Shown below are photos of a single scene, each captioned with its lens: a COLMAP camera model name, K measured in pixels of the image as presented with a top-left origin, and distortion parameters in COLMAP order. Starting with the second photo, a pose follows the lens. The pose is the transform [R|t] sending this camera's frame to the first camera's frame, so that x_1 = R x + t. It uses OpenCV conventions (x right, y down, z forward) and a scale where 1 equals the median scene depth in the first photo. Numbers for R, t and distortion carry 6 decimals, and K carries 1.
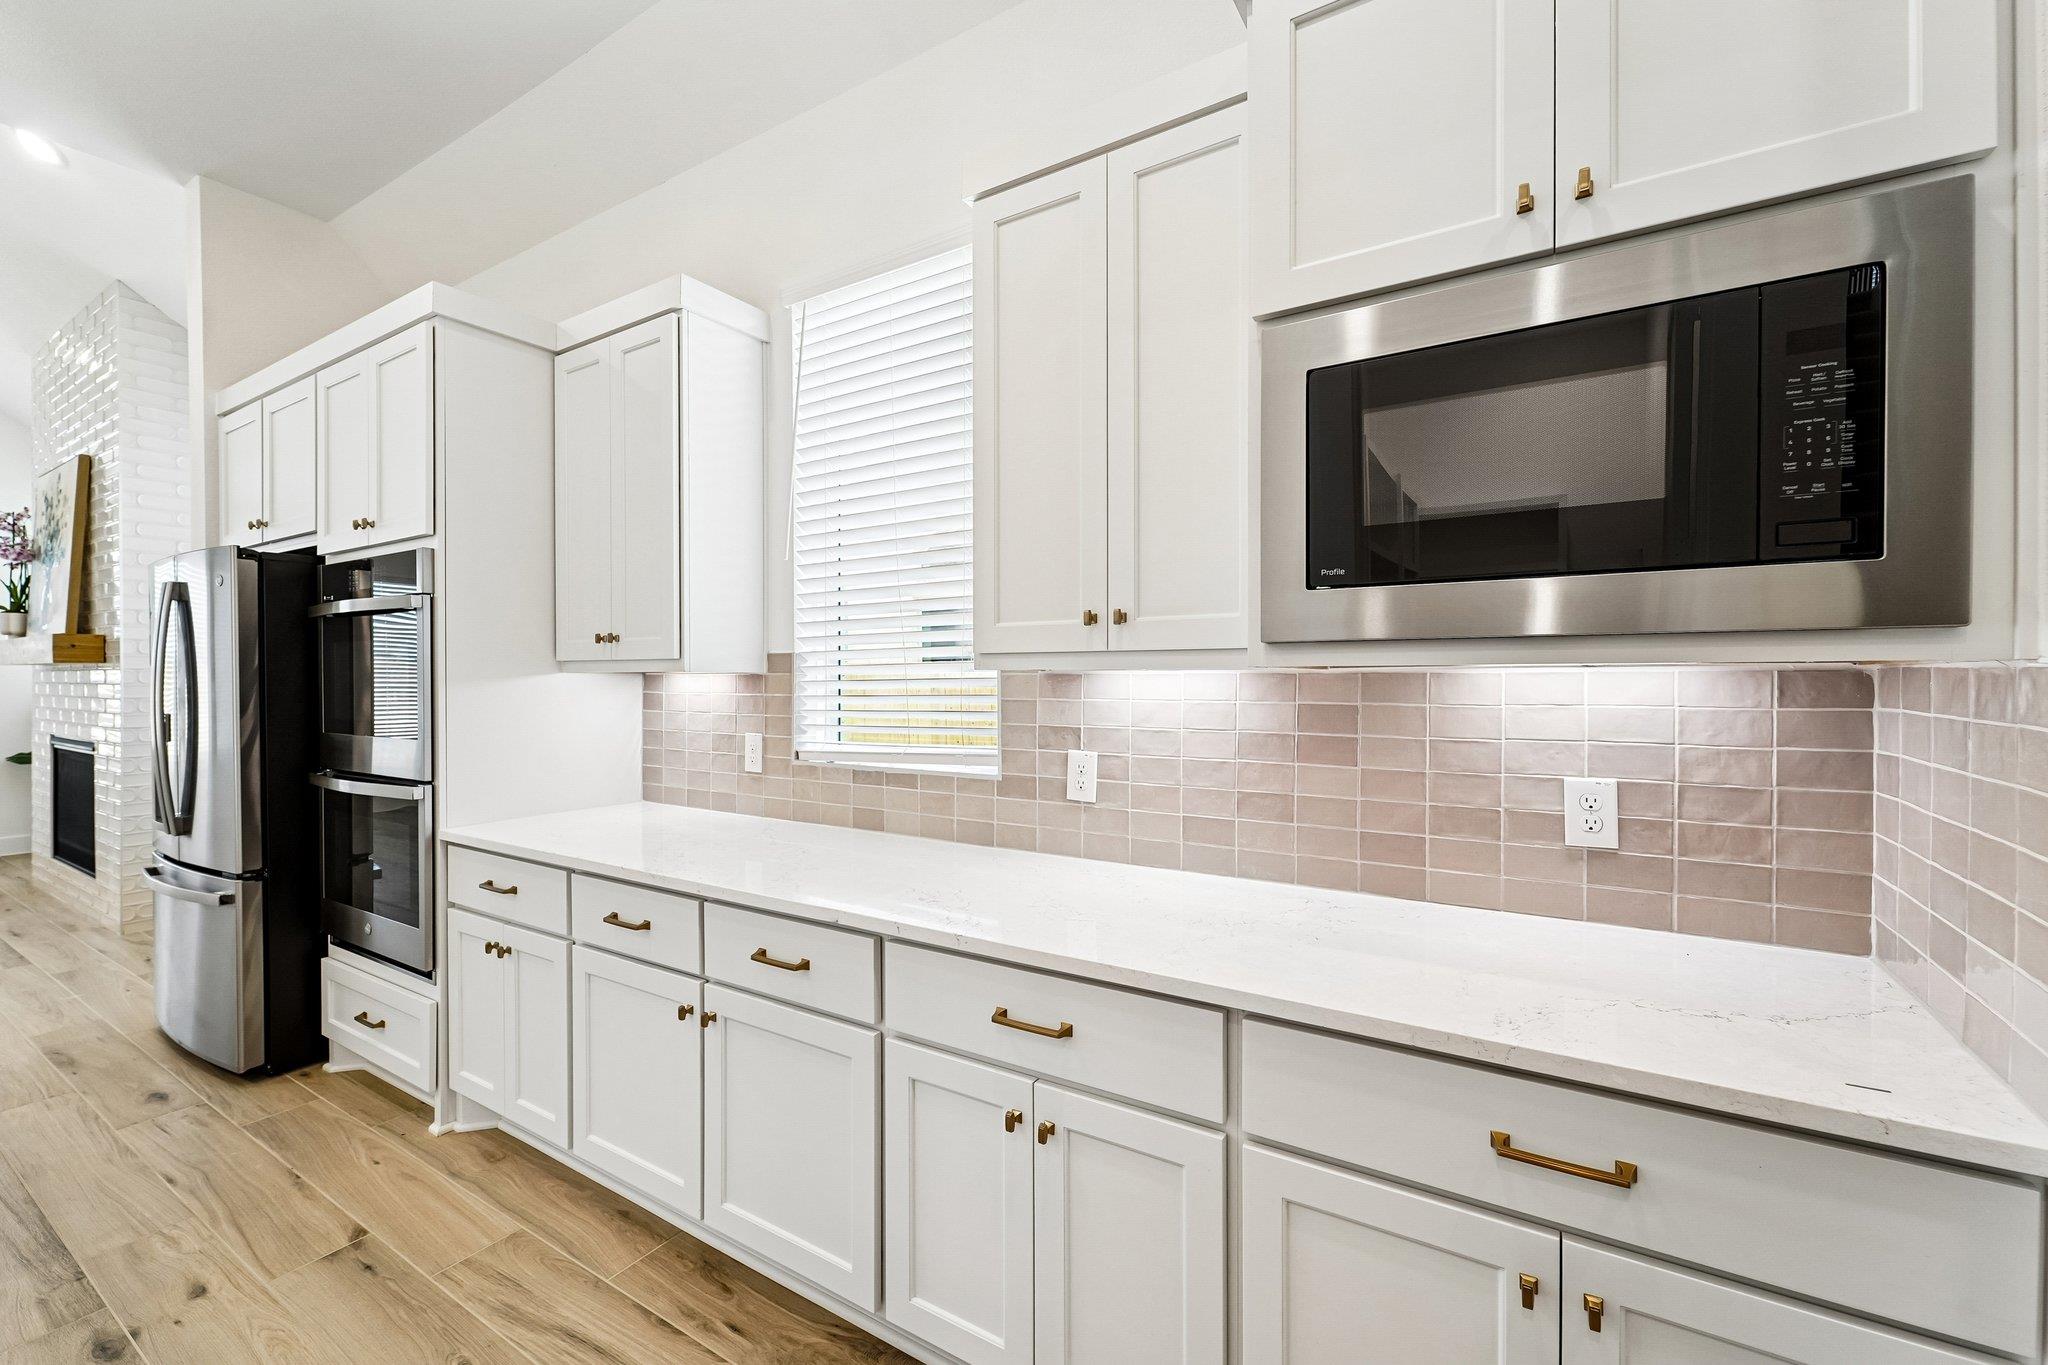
lens RADIAL K [[840.2, 0, 1024.0], [0, 840.2, 682.5], [0, 0, 1]] dist [0.006434, -0.003705]
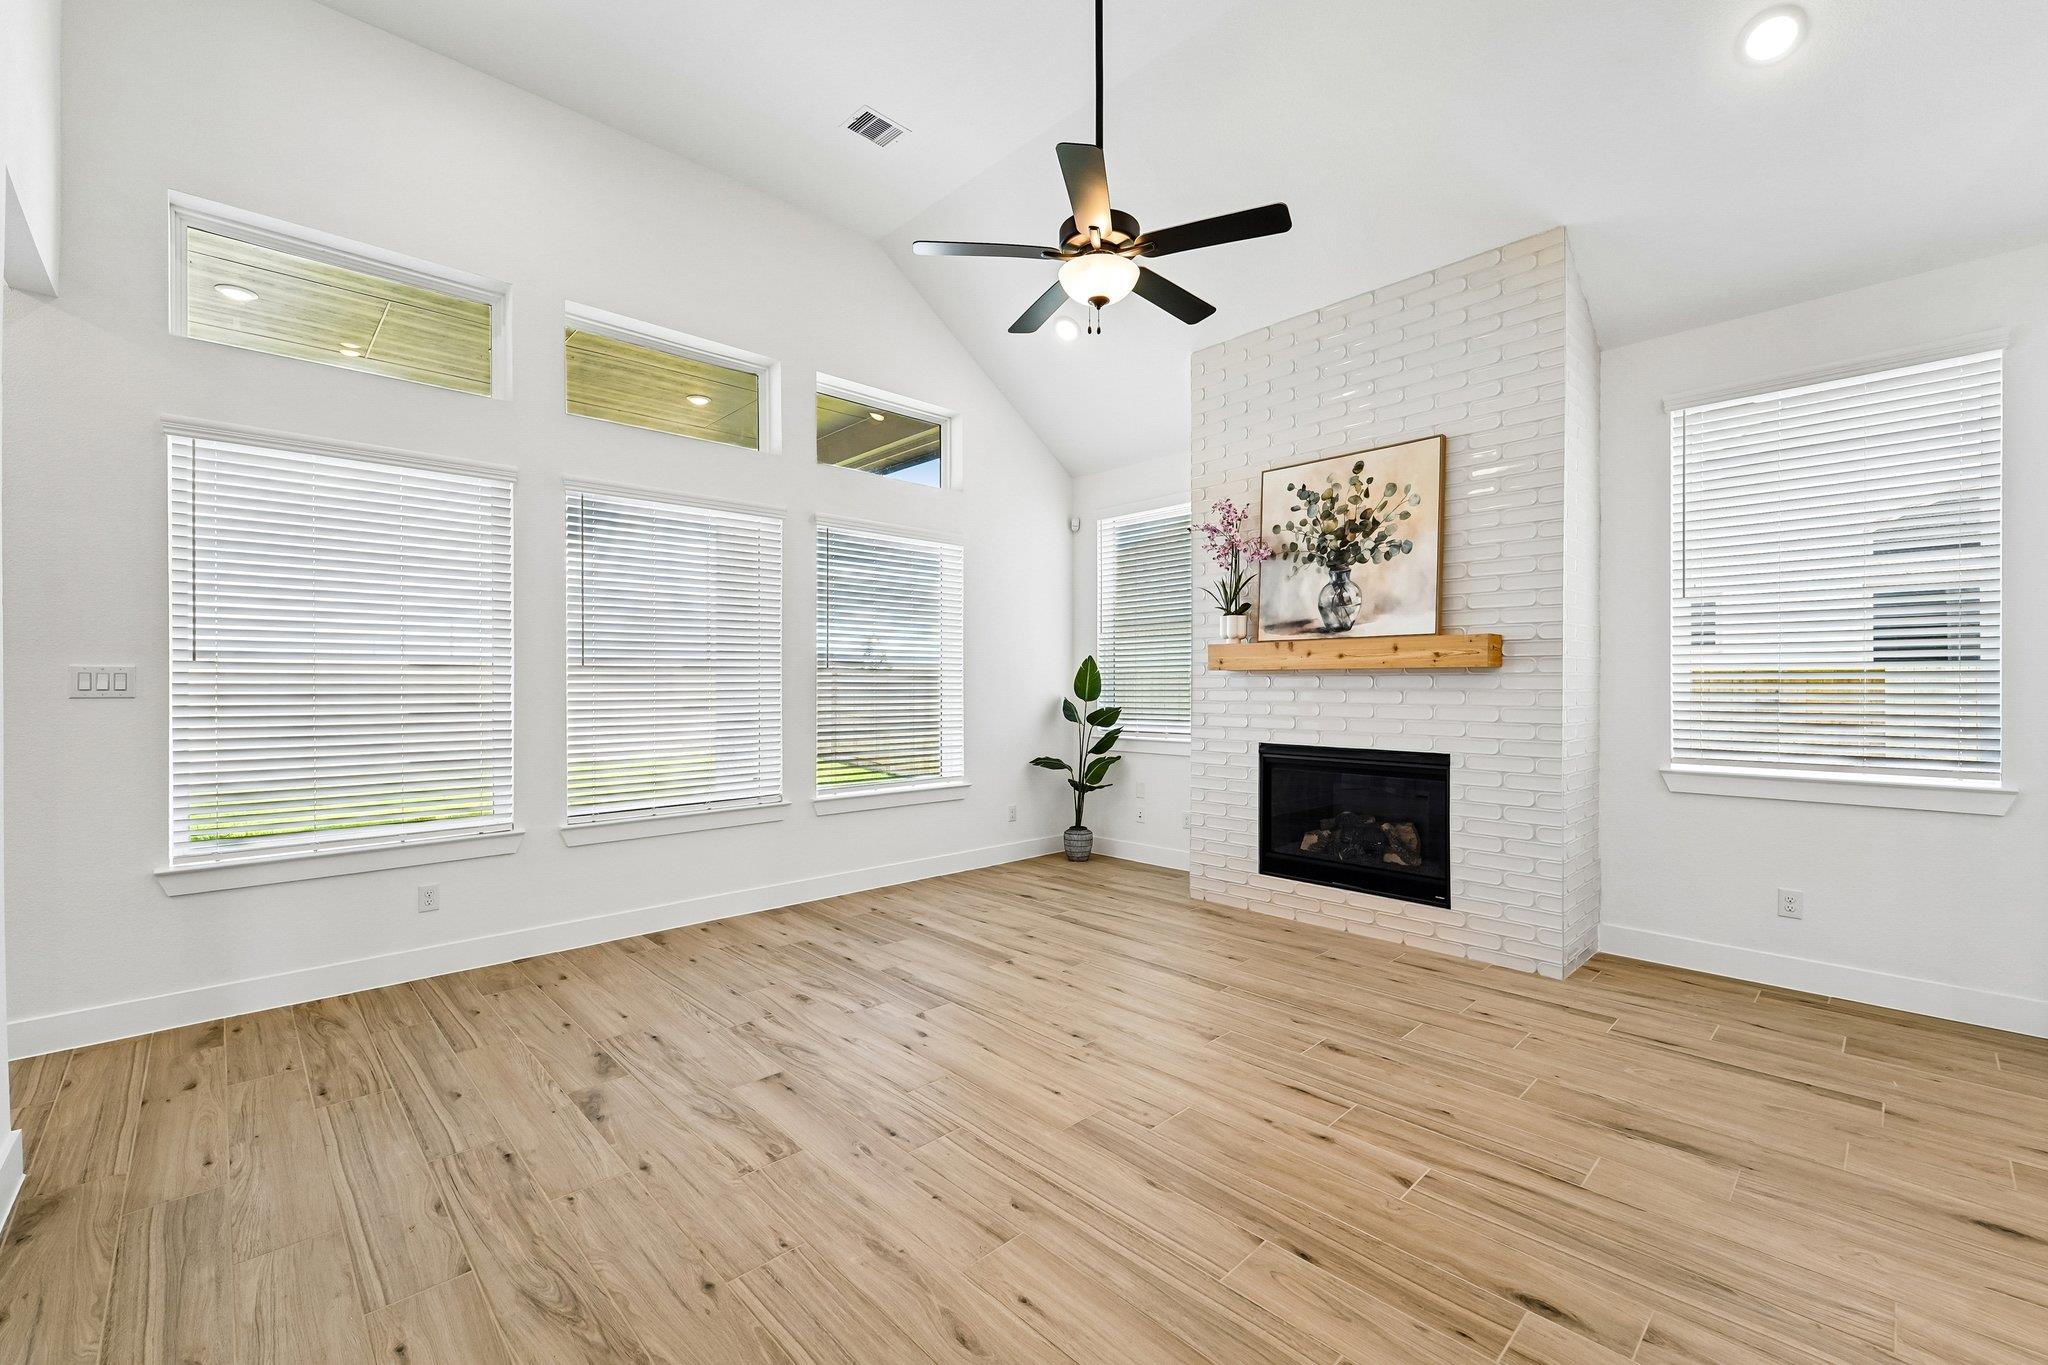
lens RADIAL K [[838.2, 0, 1020.5], [0, 838.2, 692.6], [0, 0, 1]] dist [0.001483, -0.000396]
pose [[0.967743, 0.004171, -0.251905, -2.811751], [-0.003573, 0.999990, 0.002833, 0.008551], [0.251914, -0.001841, 0.967748, 0.039412]]
